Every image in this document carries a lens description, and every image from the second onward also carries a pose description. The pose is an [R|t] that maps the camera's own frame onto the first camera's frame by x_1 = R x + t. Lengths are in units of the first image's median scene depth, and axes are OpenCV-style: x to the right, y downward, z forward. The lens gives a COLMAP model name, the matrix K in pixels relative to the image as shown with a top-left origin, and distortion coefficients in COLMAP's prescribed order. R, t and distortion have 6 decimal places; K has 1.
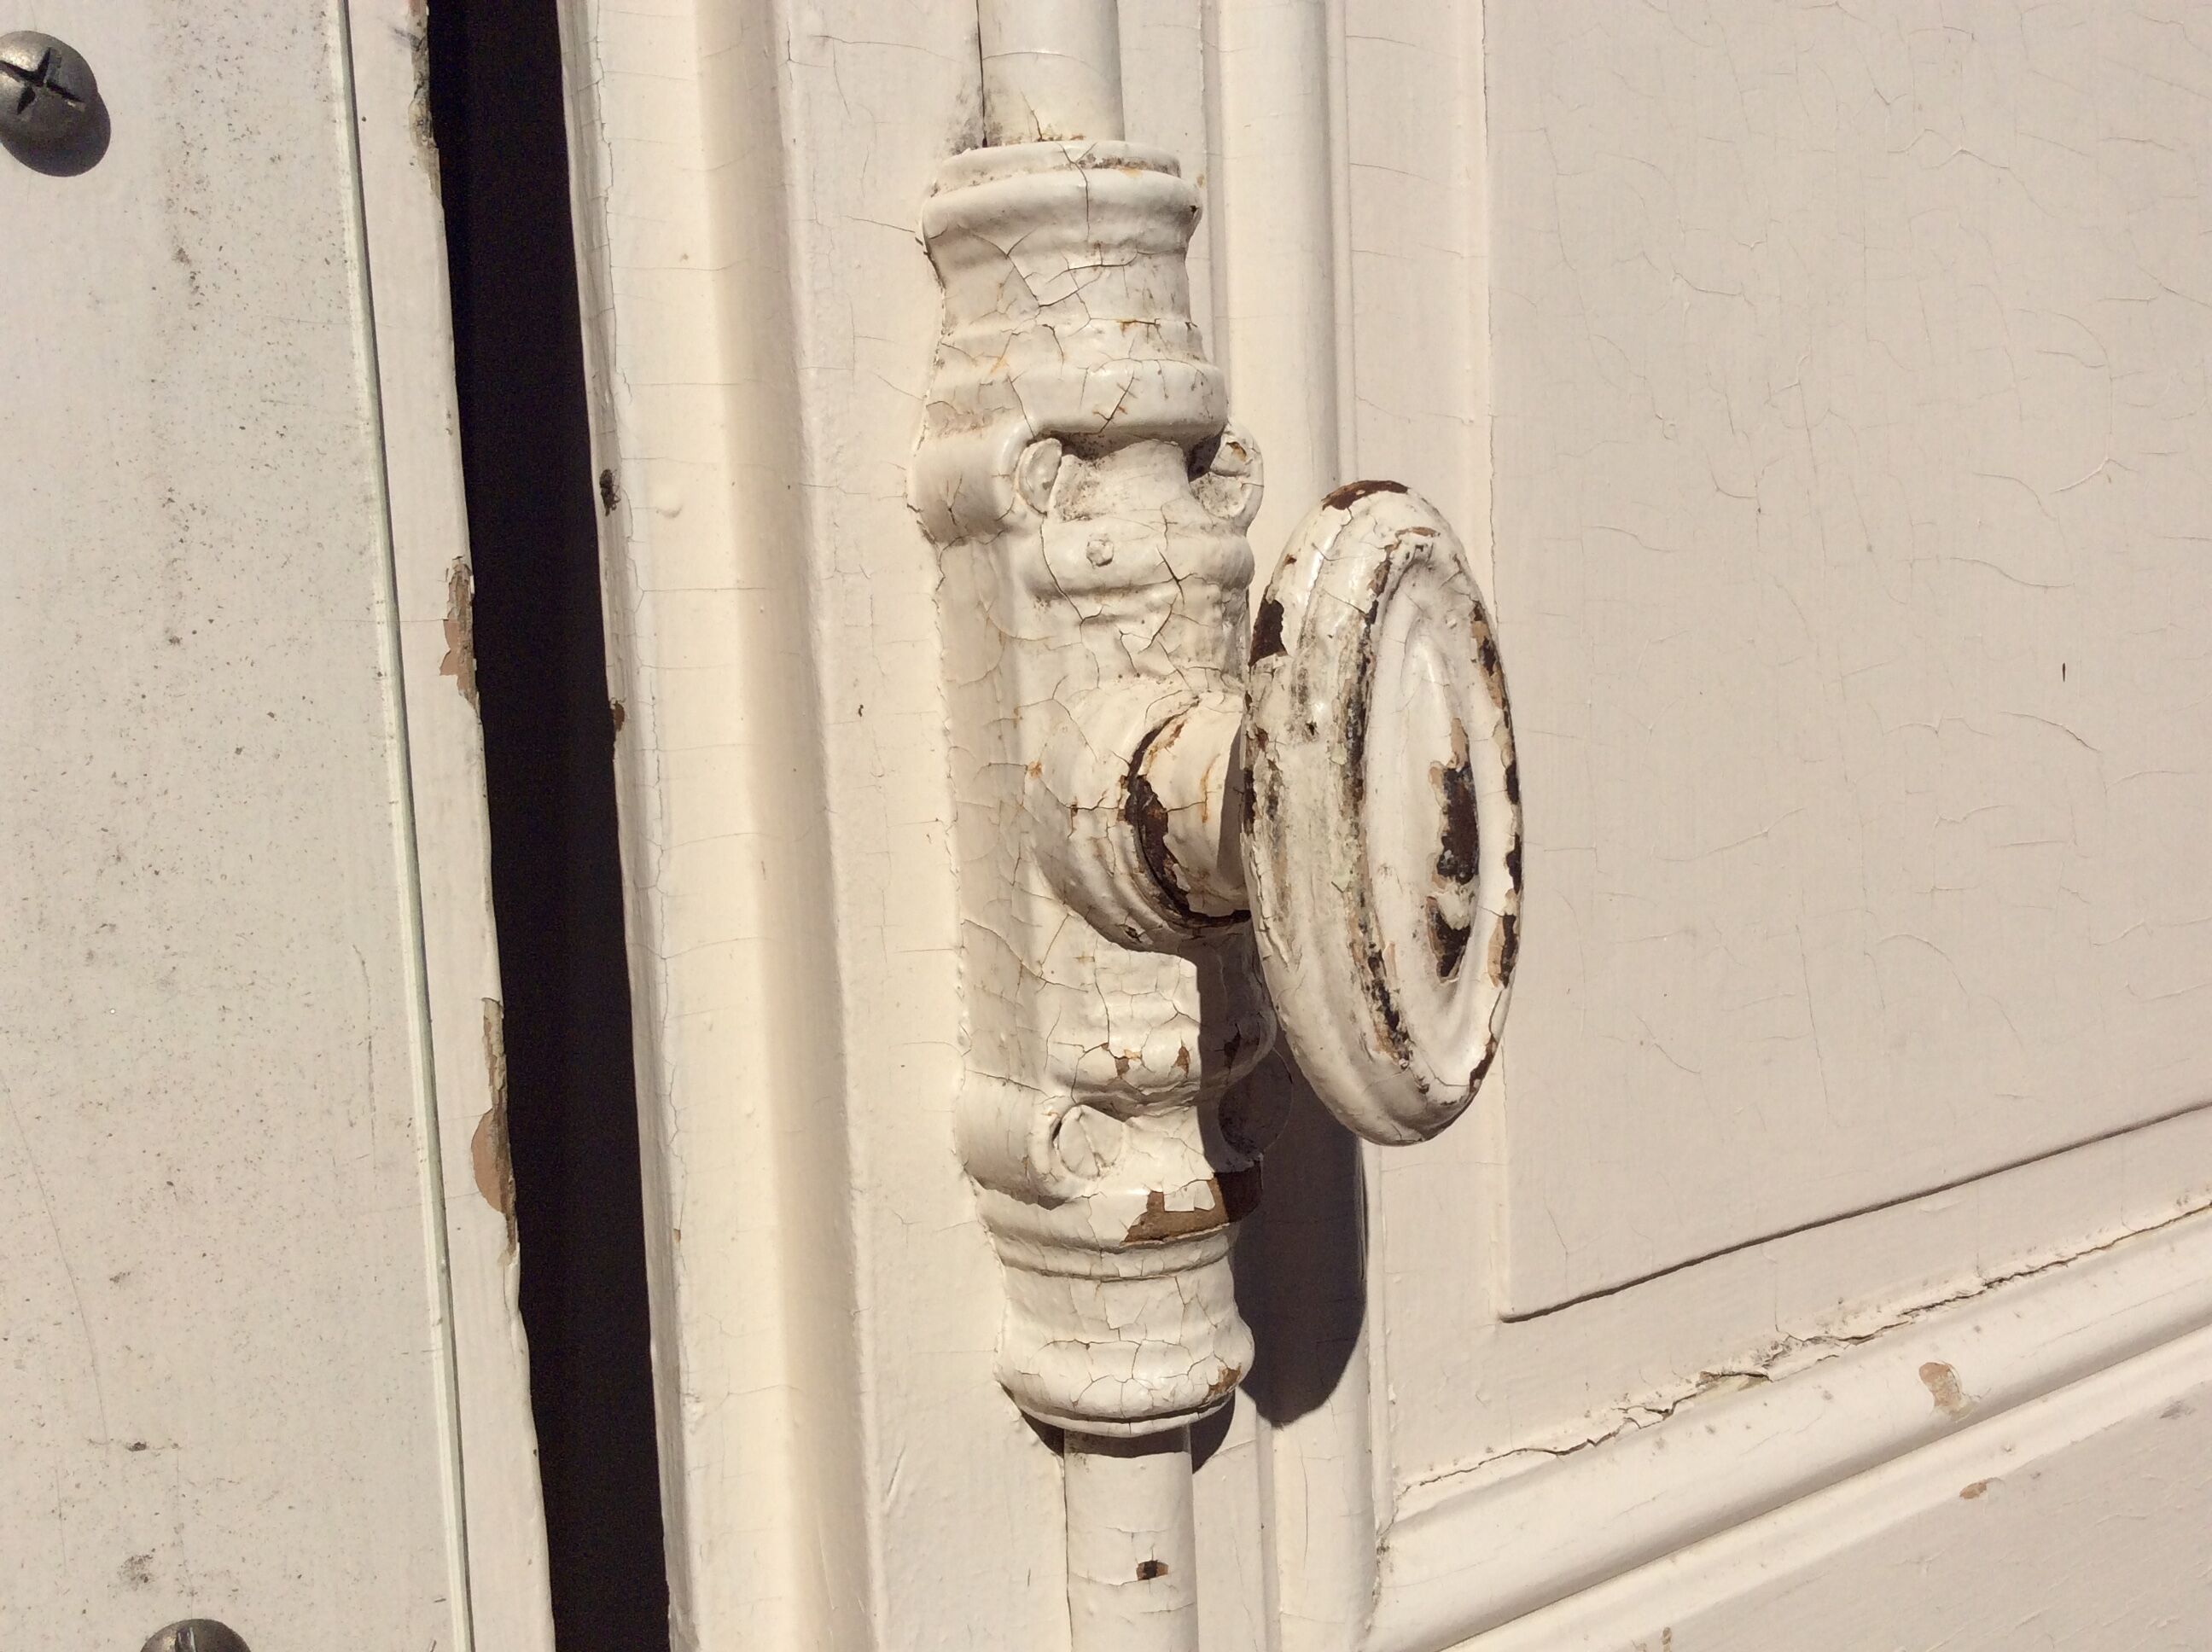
lens RADIAL K [[2114.1, 0, 1195.0], [0, 2114.1, 815.1], [0, 0, 1]] dist [0.091905, -0.206883]
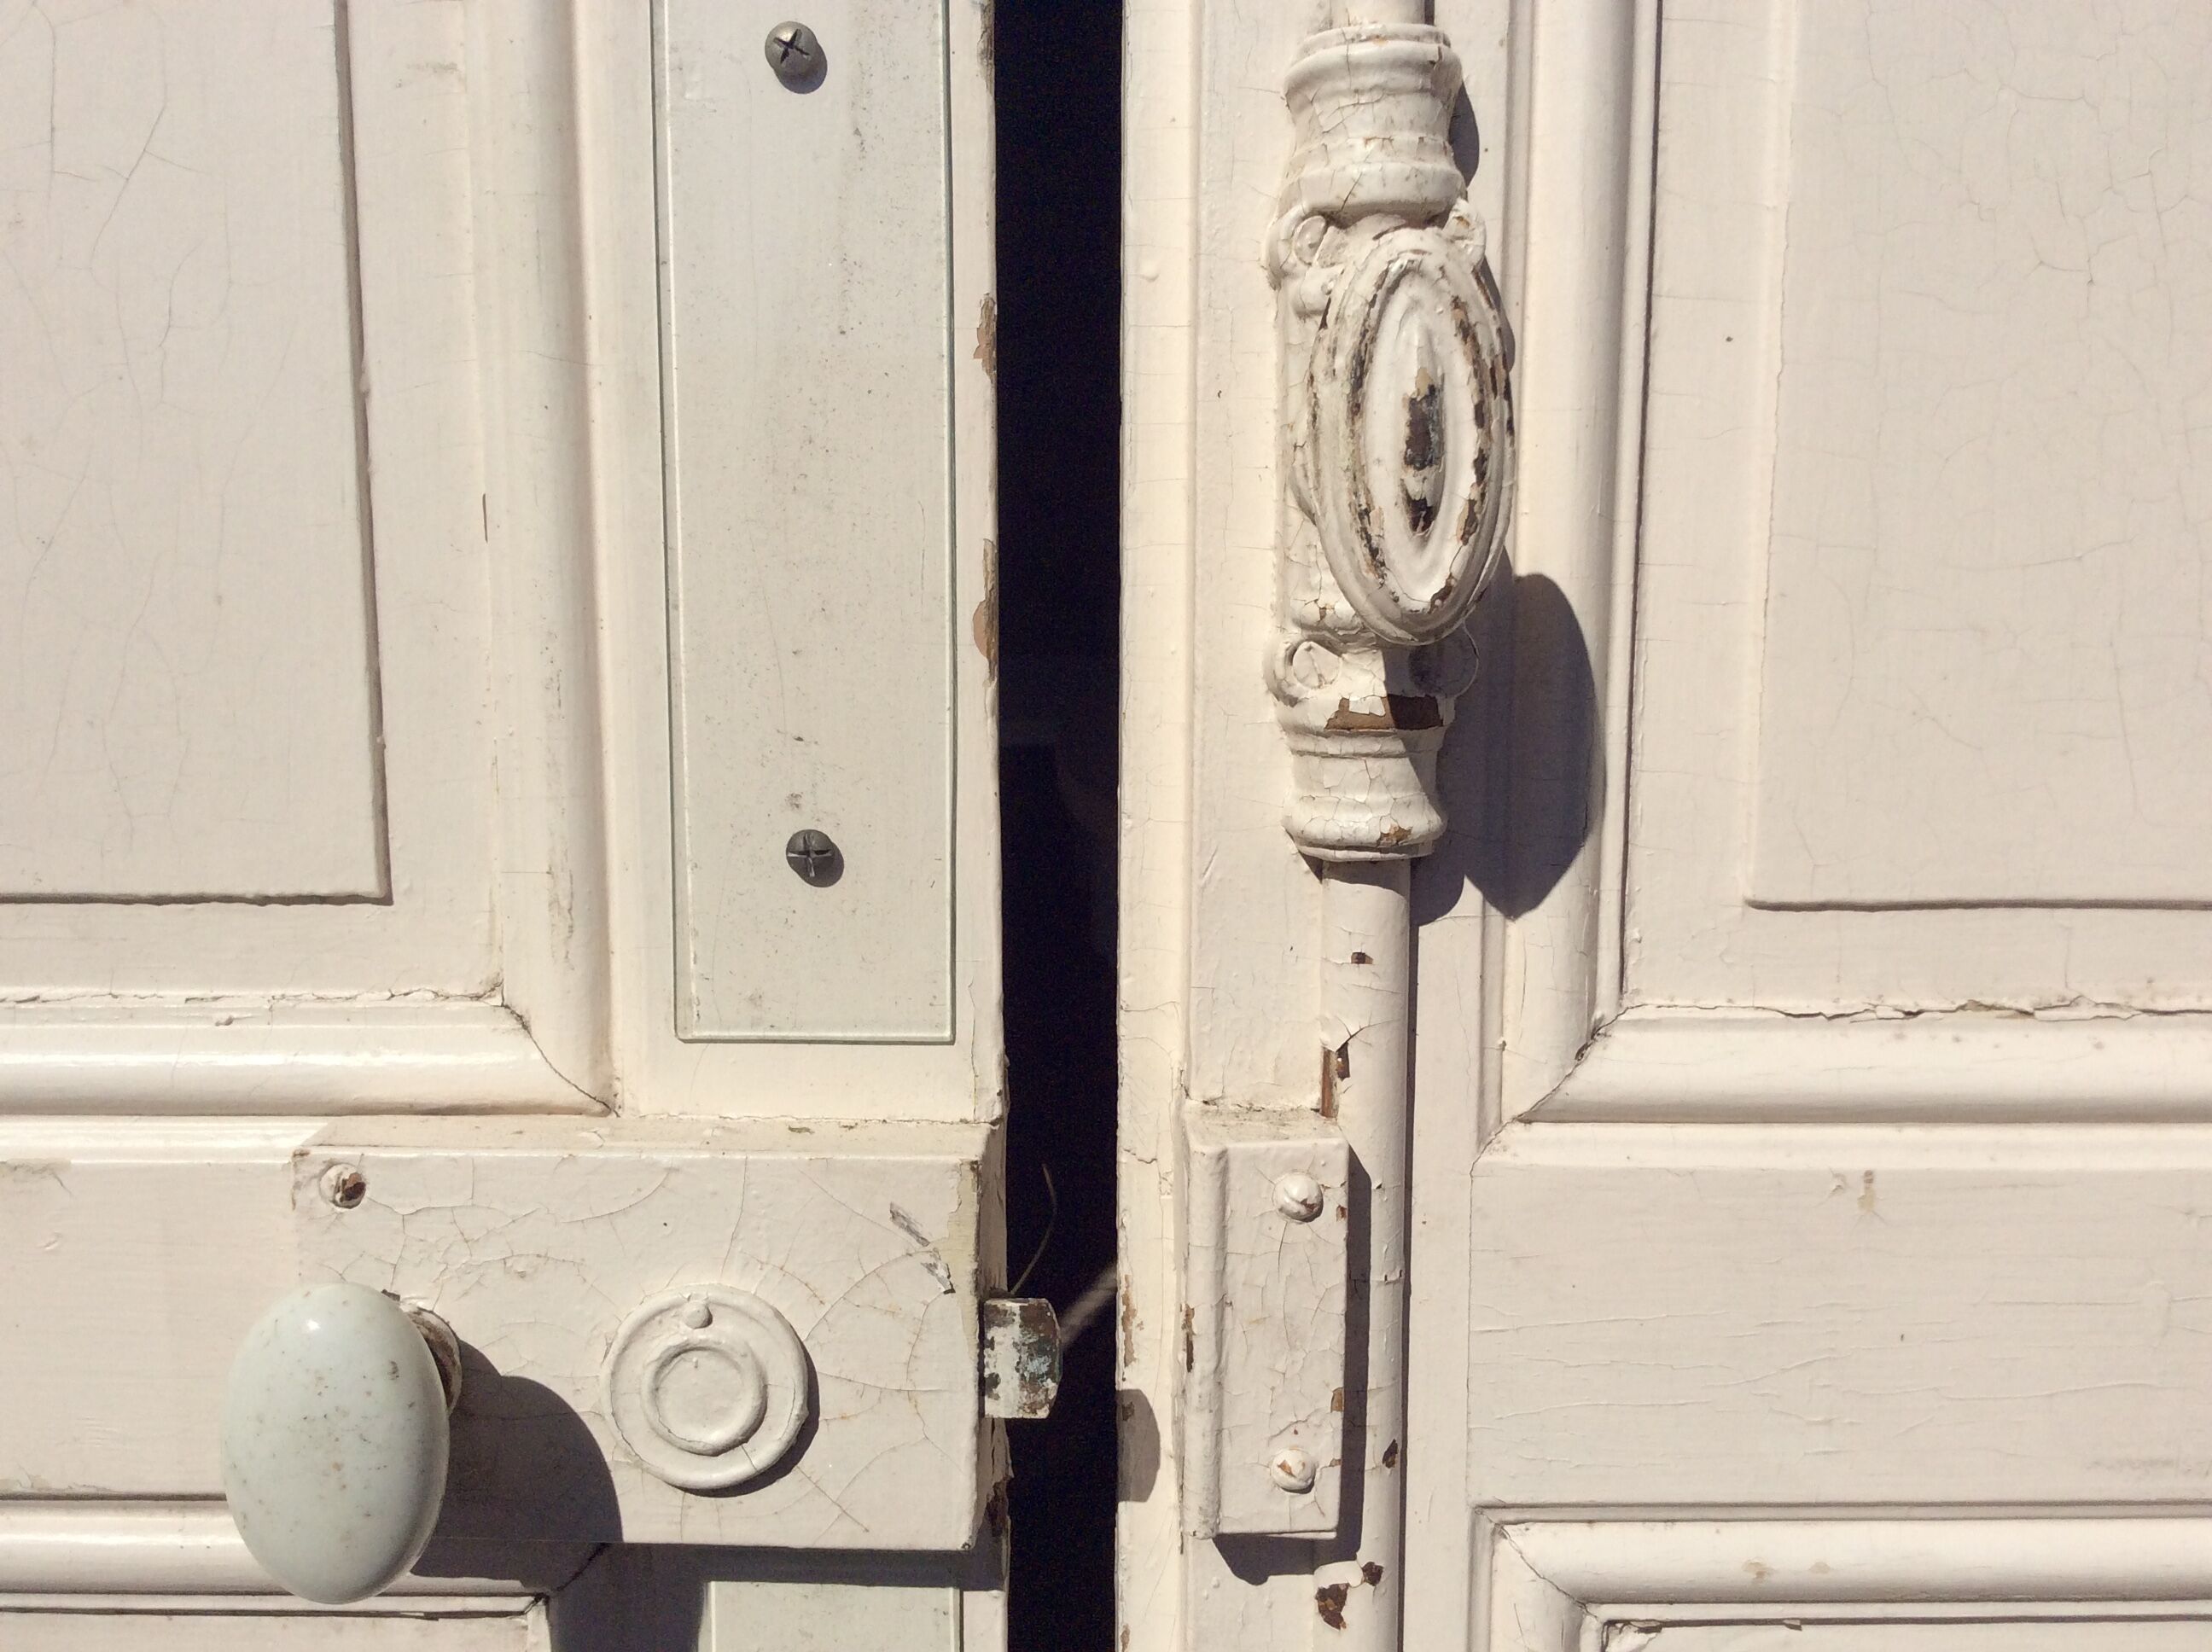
lens RADIAL K [[2108.4, 0, 1106.0], [0, 2108.4, 826.0], [0, 0, 1]] dist [0.132024, -0.341861]
pose [[0.822587, 0.114591, -0.556974, 0.748581], [-0.090114, 0.993377, 0.071288, 0.180592], [0.561454, -0.008449, 0.827465, -0.427608]]
